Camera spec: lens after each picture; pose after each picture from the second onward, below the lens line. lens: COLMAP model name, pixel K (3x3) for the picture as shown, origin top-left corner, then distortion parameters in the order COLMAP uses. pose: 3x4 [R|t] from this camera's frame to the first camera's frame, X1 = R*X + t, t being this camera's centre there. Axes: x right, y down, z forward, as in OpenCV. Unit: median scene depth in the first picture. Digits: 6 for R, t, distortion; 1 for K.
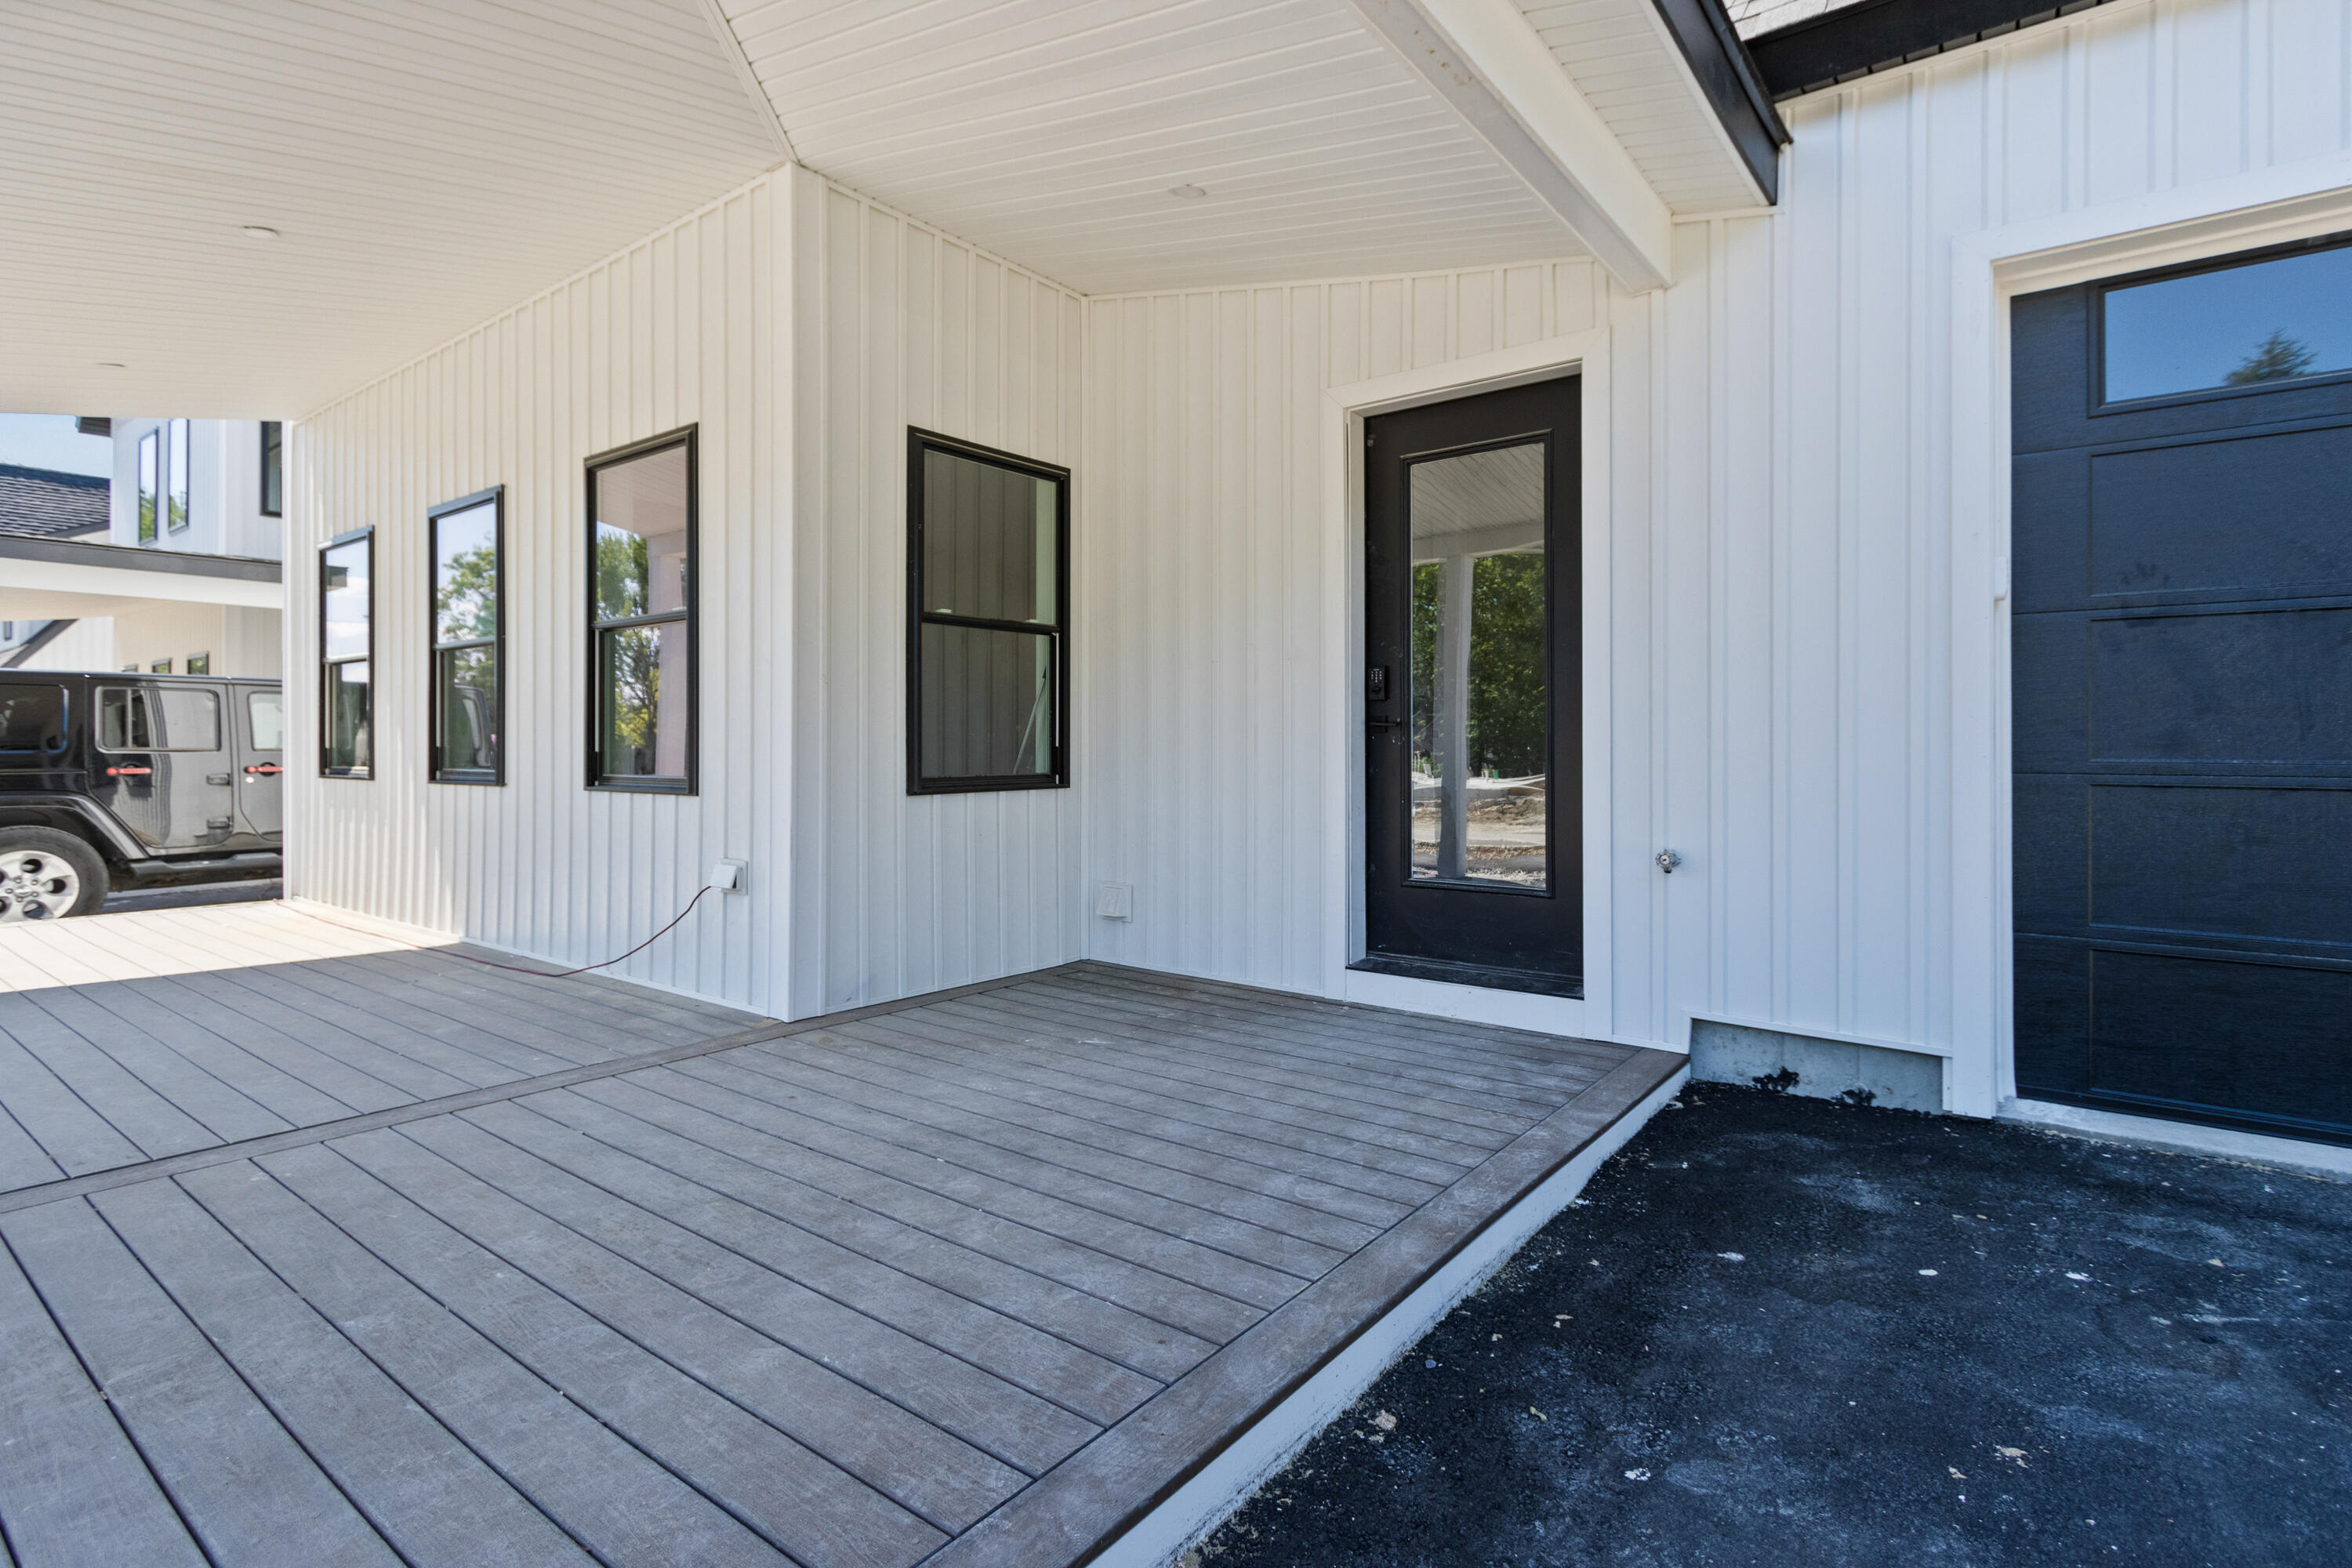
lens RADIAL K [[1139.4, 0, 1199.9], [0, 1139.4, 780.1], [0, 0, 1]] dist [0.006499, -0.001690]
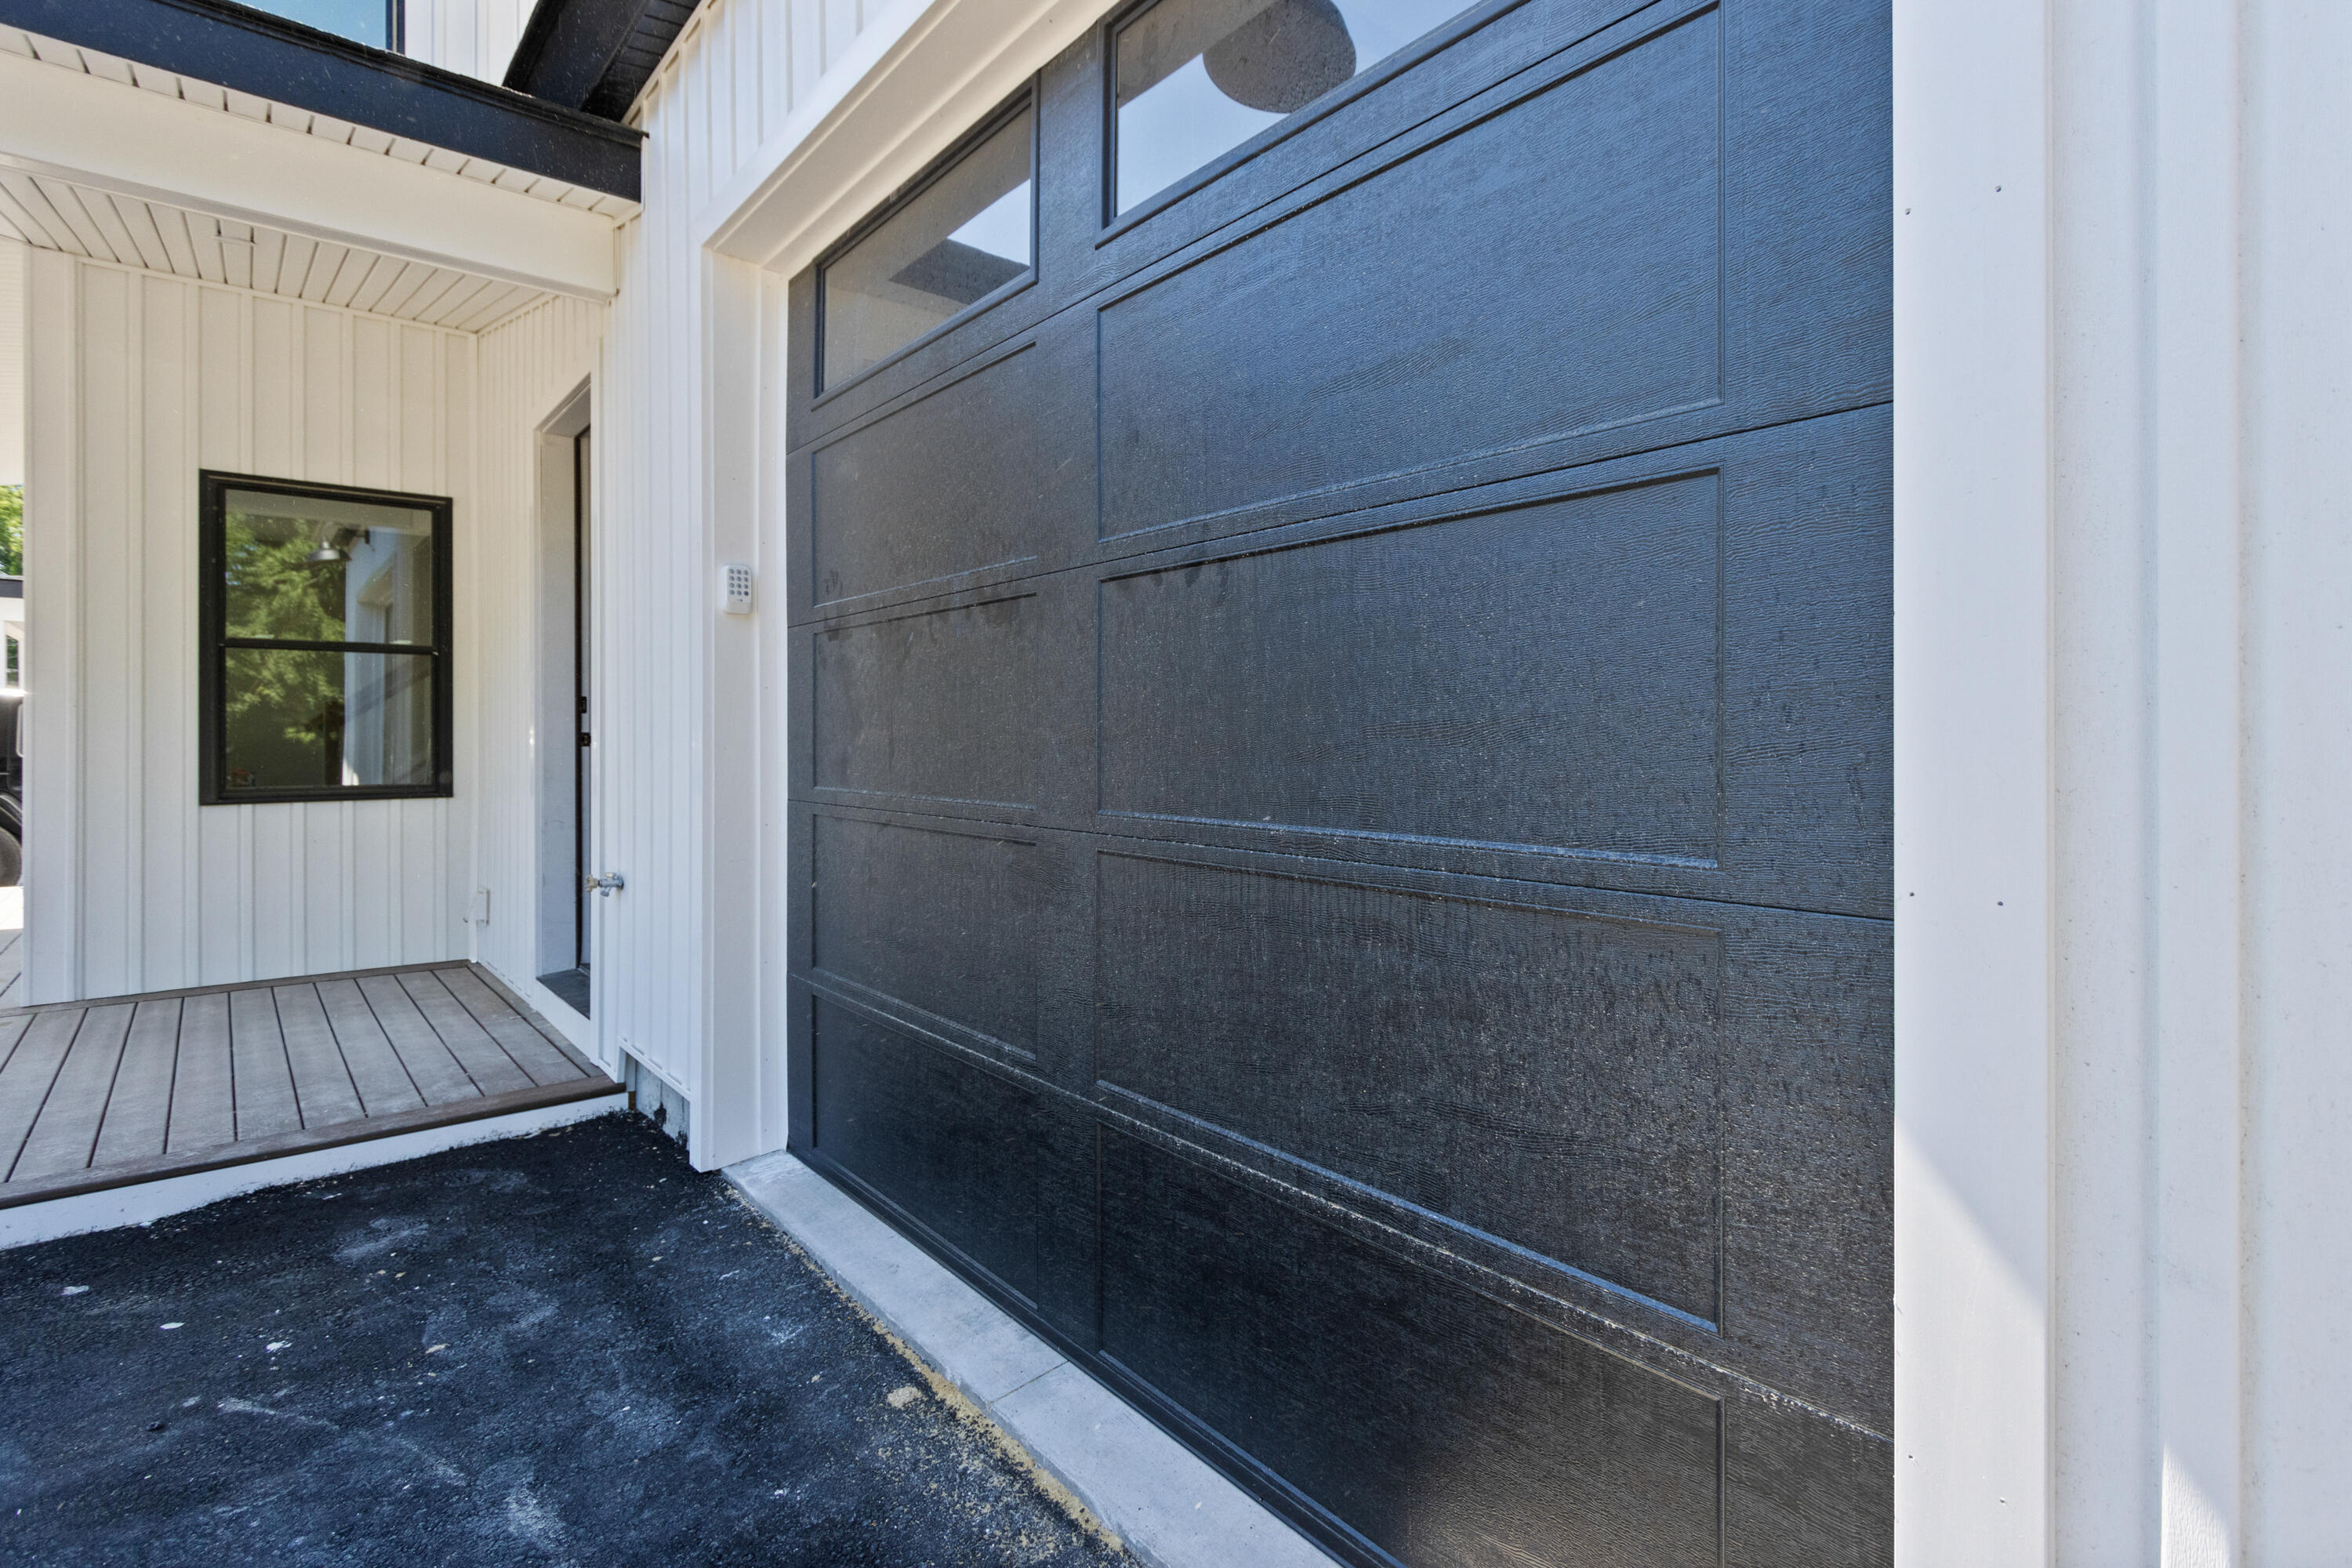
lens RADIAL K [[1139.4, 0, 1180.1], [0, 1139.4, 763.9], [0, 0, 1]] dist [0.006499, -0.001690]
pose [[0.974258, -0.001121, -0.225433, 1.389969], [-0.002188, 0.999893, -0.014430, -0.019371], [0.225425, 0.014552, 0.974152, 0.213615]]
